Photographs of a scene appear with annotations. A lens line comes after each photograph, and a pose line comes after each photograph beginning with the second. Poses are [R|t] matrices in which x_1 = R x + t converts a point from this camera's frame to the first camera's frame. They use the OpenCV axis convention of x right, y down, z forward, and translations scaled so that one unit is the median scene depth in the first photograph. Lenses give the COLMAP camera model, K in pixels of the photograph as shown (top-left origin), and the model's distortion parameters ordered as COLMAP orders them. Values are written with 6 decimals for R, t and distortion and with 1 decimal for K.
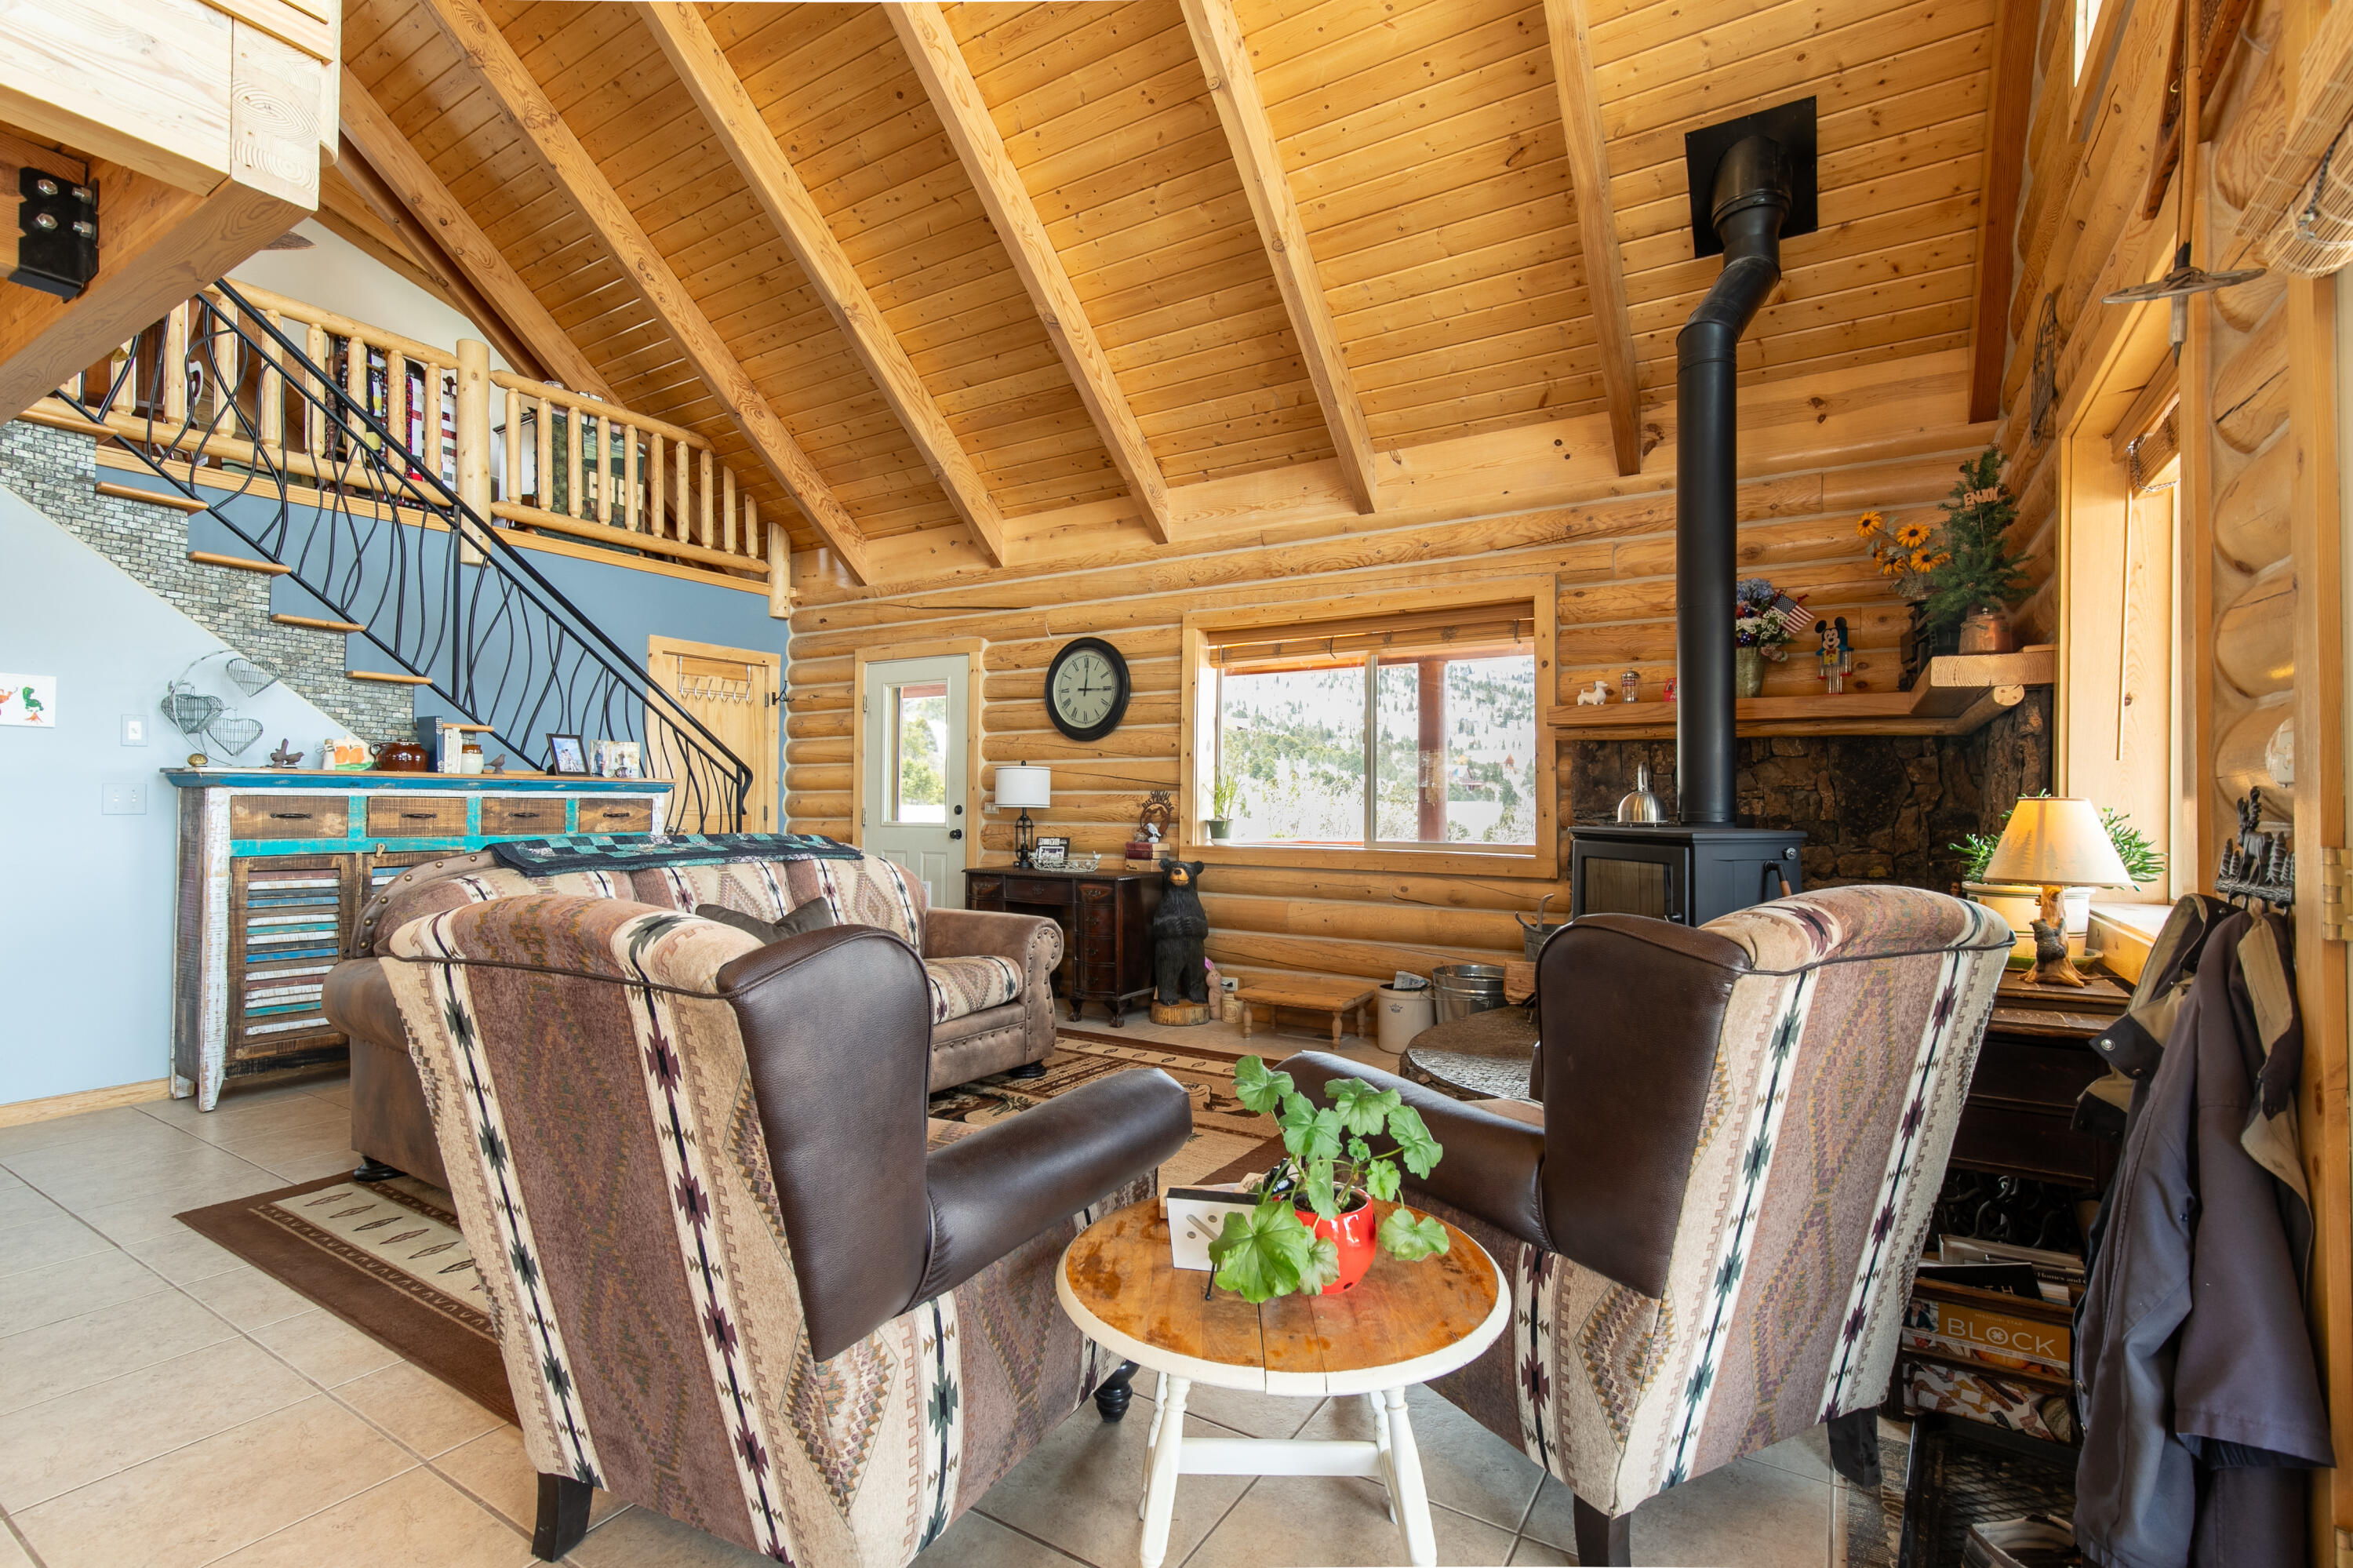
lens RADIAL K [[1057.8, 0, 1182.6], [0, 1057.8, 788.7], [0, 0, 1]] dist [0.004422, -0.000207]
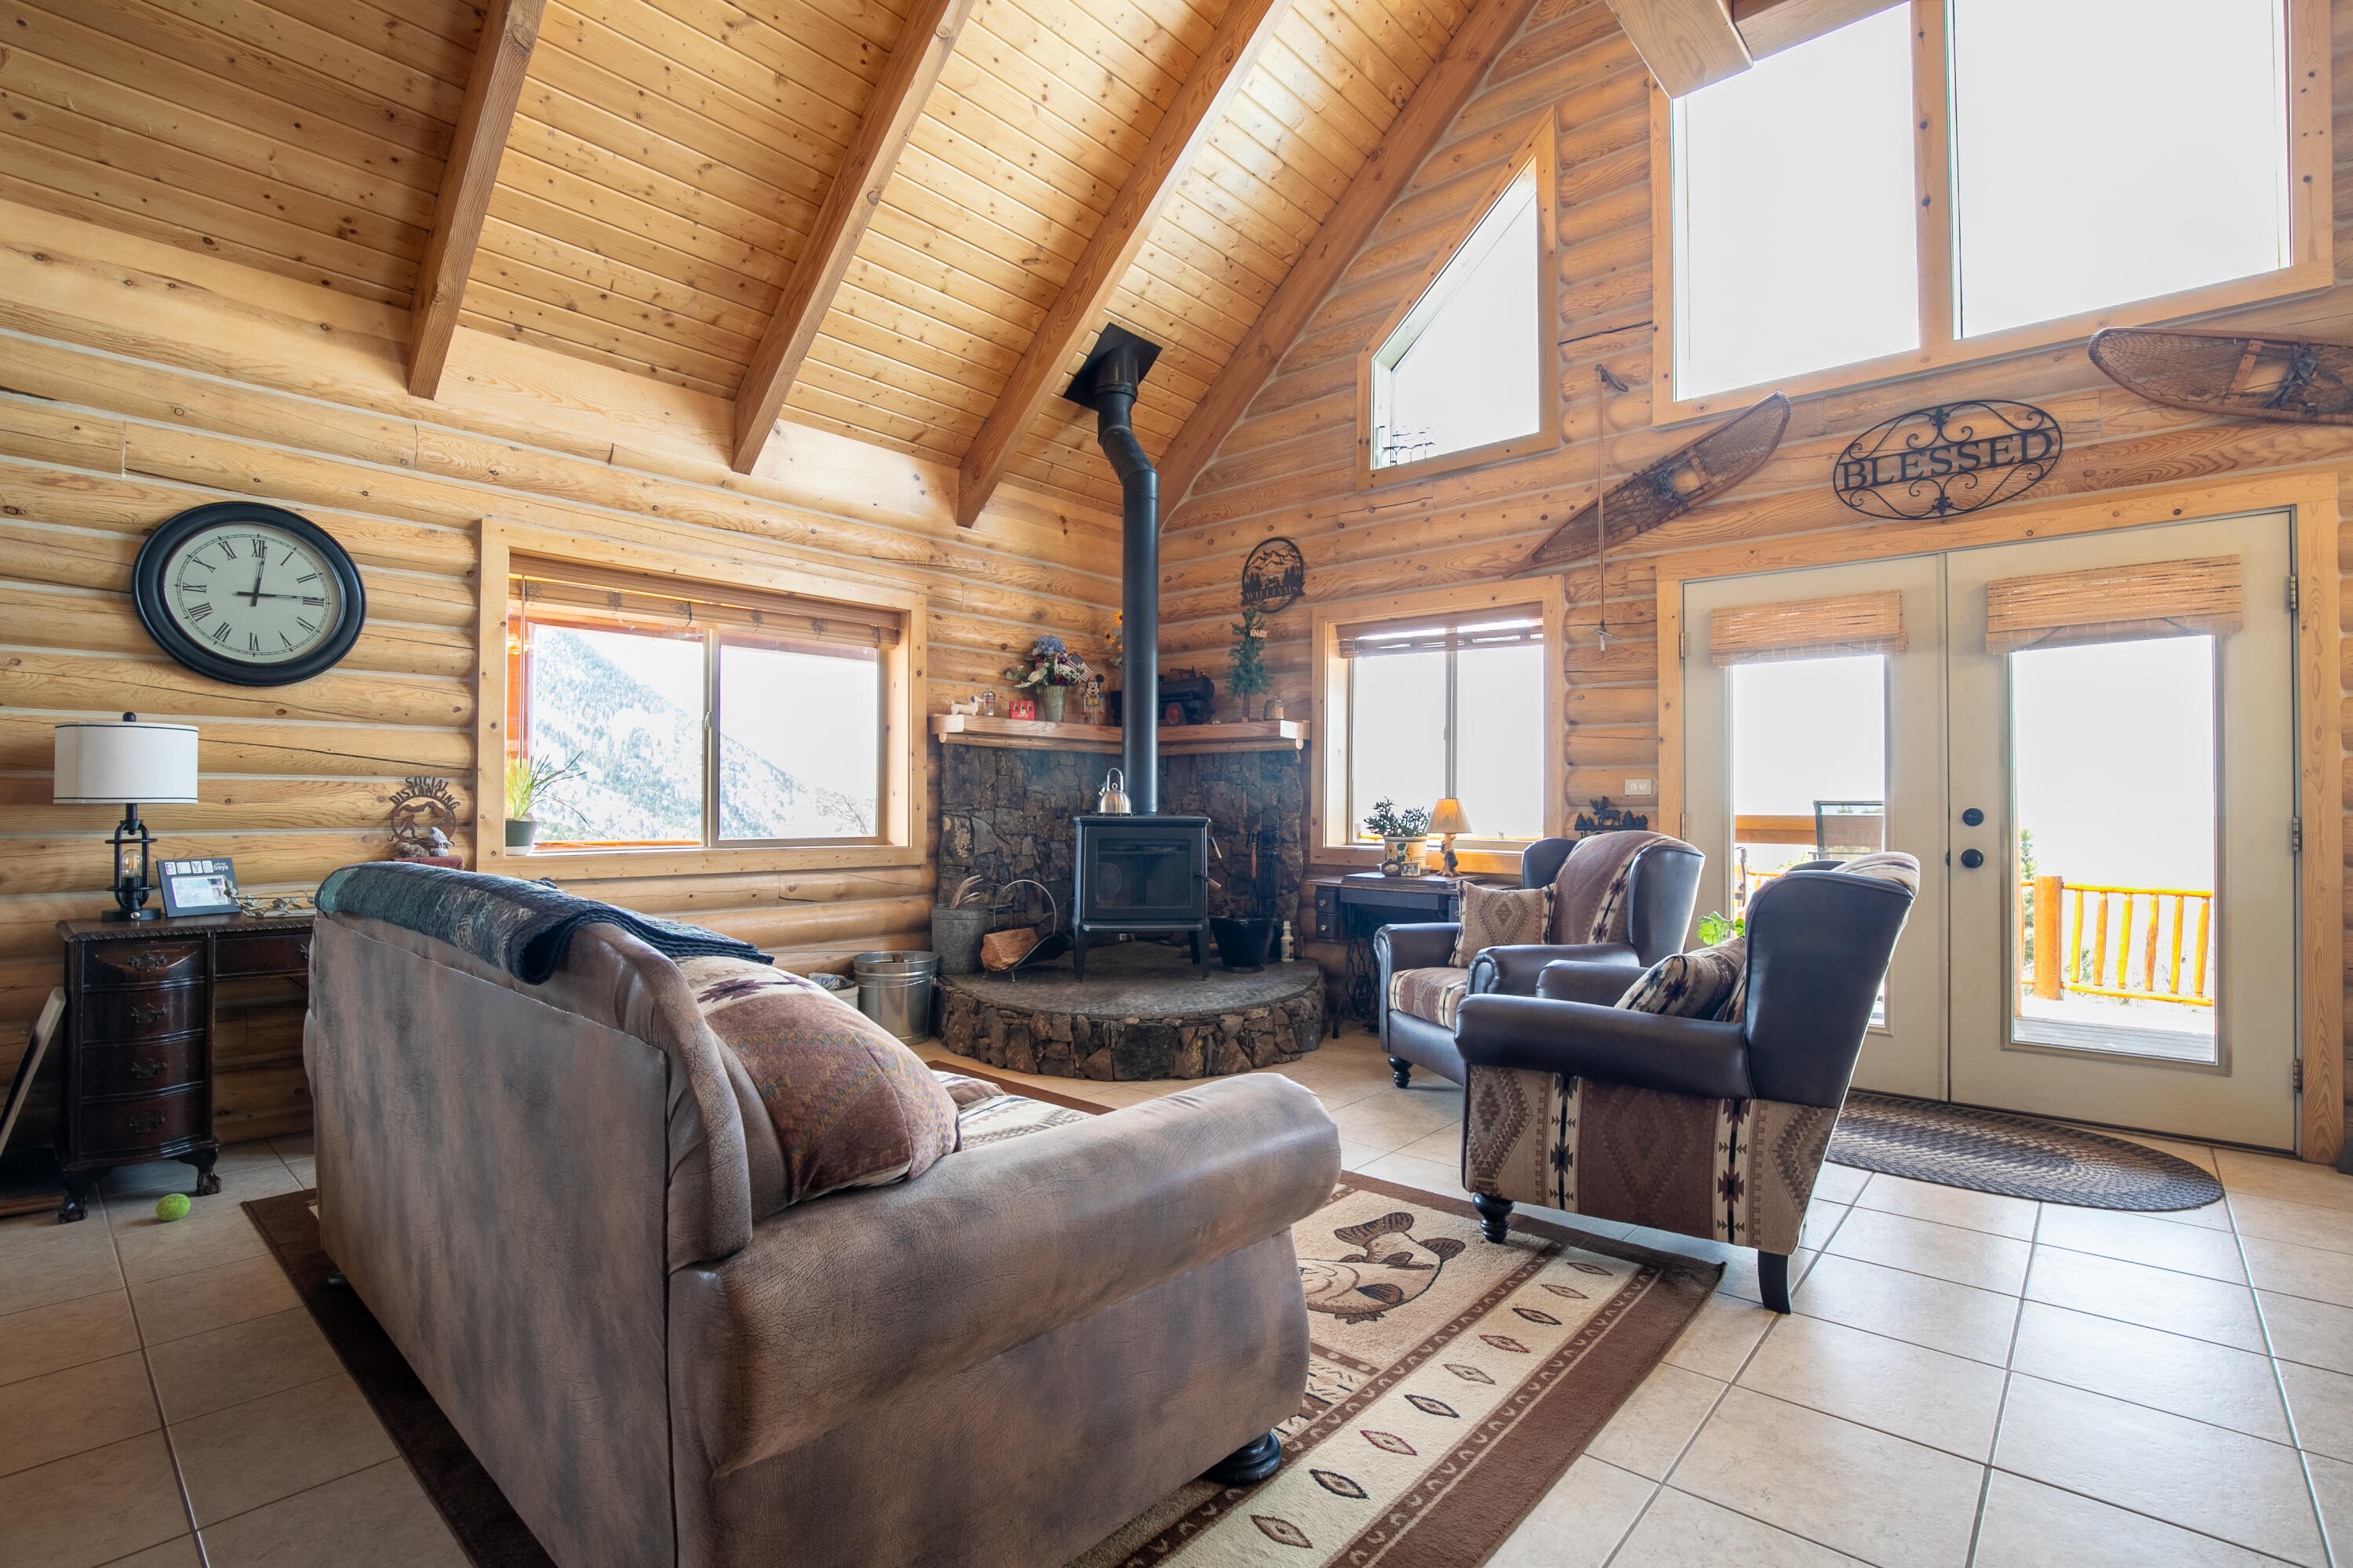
lens RADIAL K [[1094.4, 0, 1196.3], [0, 1094.4, 789.2], [0, 0, 1]] dist [-0.014282, -0.000422]
pose [[0.148563, 0.007686, 0.988873, -0.707274], [-0.017716, 0.999830, -0.005110, 0.004872], [-0.988744, -0.016759, 0.148674, 0.500611]]
